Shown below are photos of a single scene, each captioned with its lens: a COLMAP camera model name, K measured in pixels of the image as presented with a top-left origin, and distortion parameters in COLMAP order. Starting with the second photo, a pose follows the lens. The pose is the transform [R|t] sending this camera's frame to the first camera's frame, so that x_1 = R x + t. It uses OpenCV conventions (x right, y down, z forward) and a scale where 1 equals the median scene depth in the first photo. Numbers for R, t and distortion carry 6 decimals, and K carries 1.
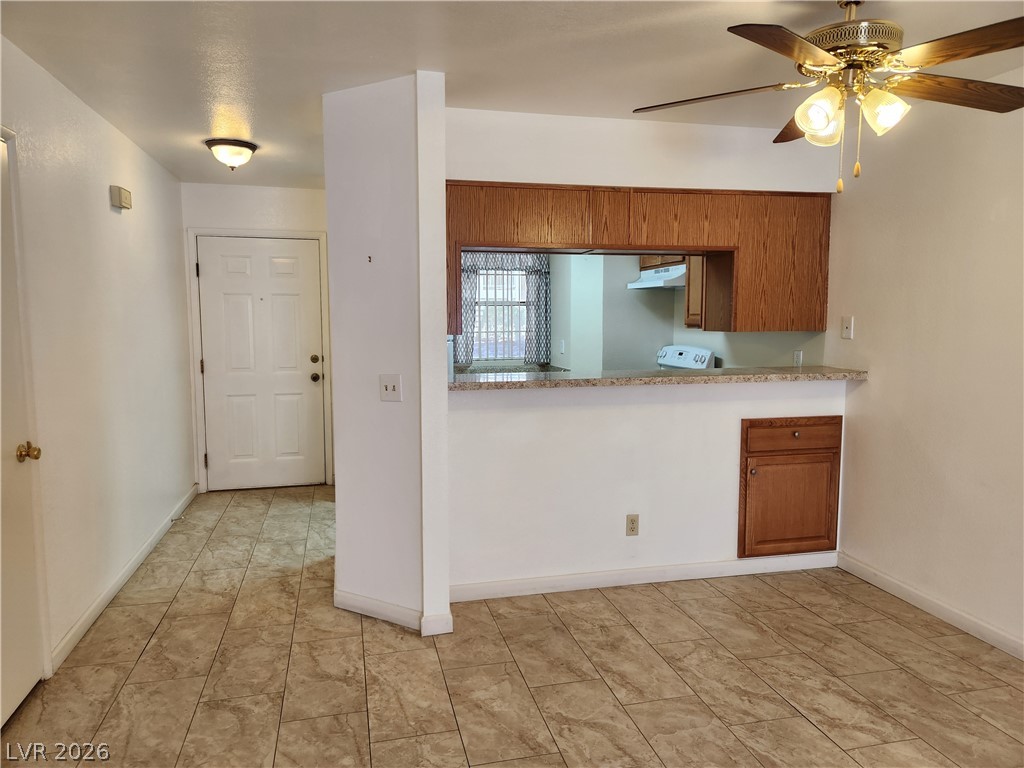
lens RADIAL K [[692.8, 0, 508.5], [0, 692.8, 378.8], [0, 0, 1]] dist [0.065385, -0.049902]
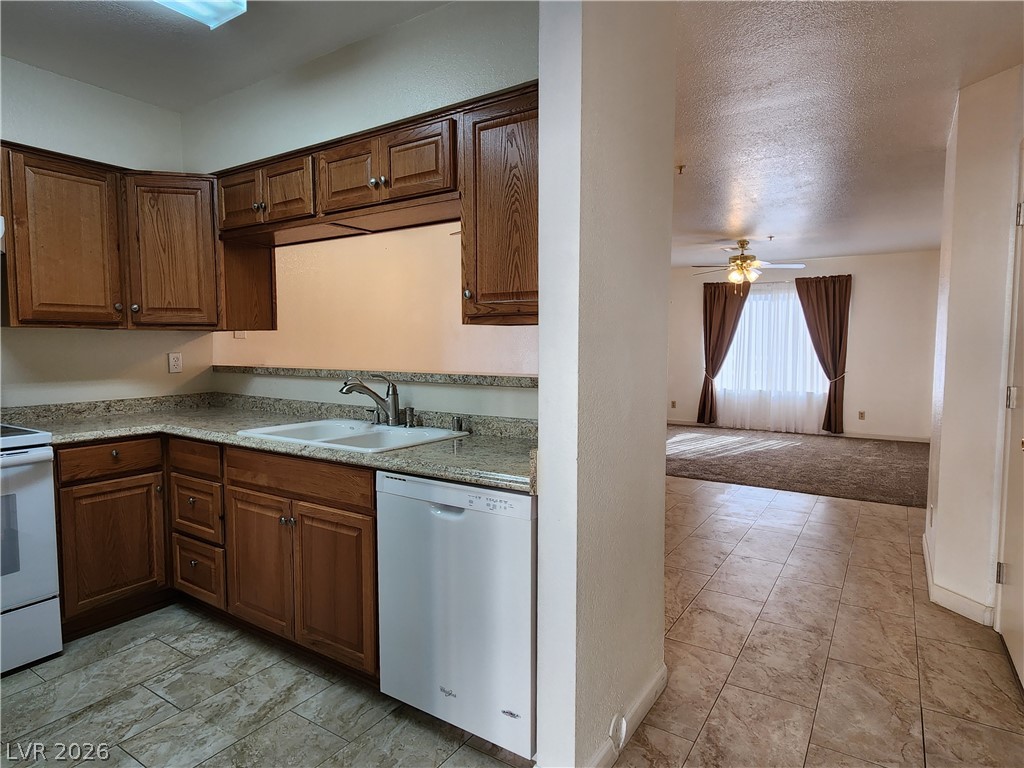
lens RADIAL K [[586.1, 0, 506.1], [0, 586.1, 384.4], [0, 0, 1]] dist [0.007270, -0.000268]
pose [[-0.682667, -0.049174, 0.729073, -0.346052], [0.066898, 0.989338, 0.129368, -0.052956], [-0.727660, 0.137088, -0.672099, 0.903766]]
